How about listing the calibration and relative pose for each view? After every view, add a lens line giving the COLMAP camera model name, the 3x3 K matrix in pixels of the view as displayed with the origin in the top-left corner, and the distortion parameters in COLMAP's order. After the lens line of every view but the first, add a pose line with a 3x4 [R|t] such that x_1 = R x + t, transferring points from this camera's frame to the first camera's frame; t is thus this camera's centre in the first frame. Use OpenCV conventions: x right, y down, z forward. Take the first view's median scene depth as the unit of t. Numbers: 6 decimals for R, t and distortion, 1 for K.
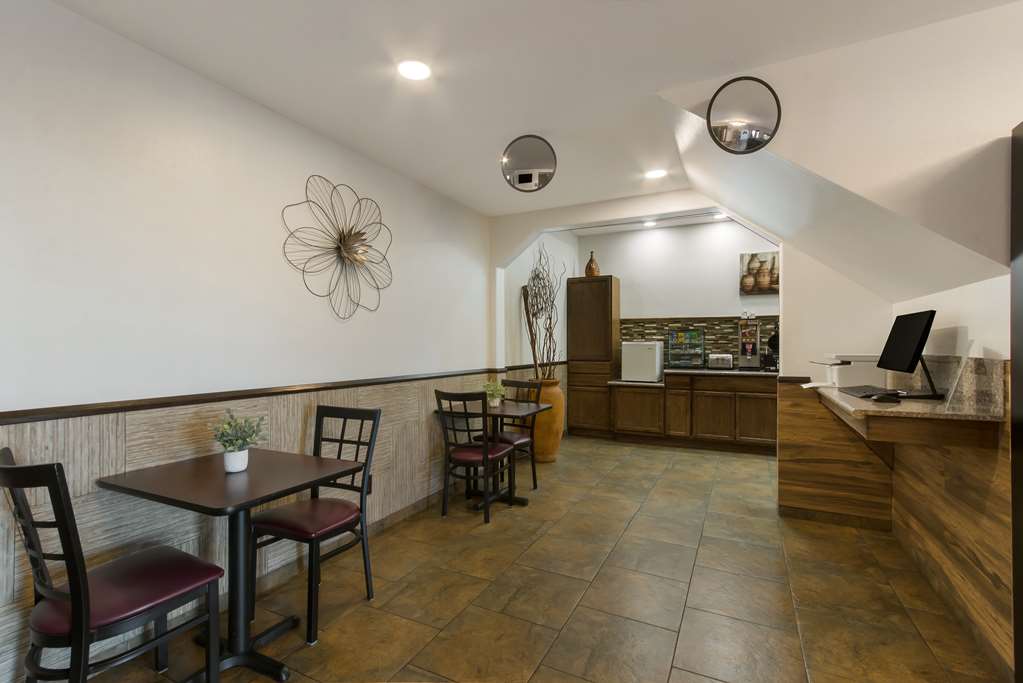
lens RADIAL K [[471.1, 0, 507.9], [0, 471.1, 338.0], [0, 0, 1]] dist [0.011135, 0.000197]
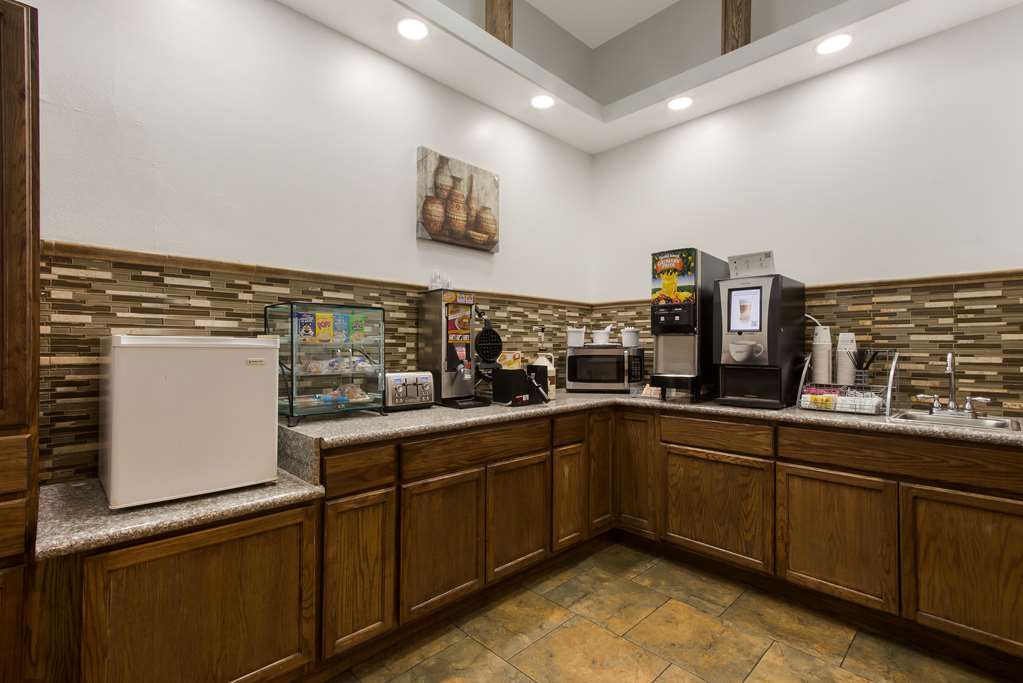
lens RADIAL K [[470.2, 0, 513.0], [0, 470.2, 347.3], [0, 0, 1]] dist [-0.000103, -0.000036]
pose [[0.321105, 0.005676, 0.947027, 0.097204], [-0.012999, 0.999914, -0.001585, 0.013280], [-0.946954, -0.011802, 0.321151, 0.781782]]
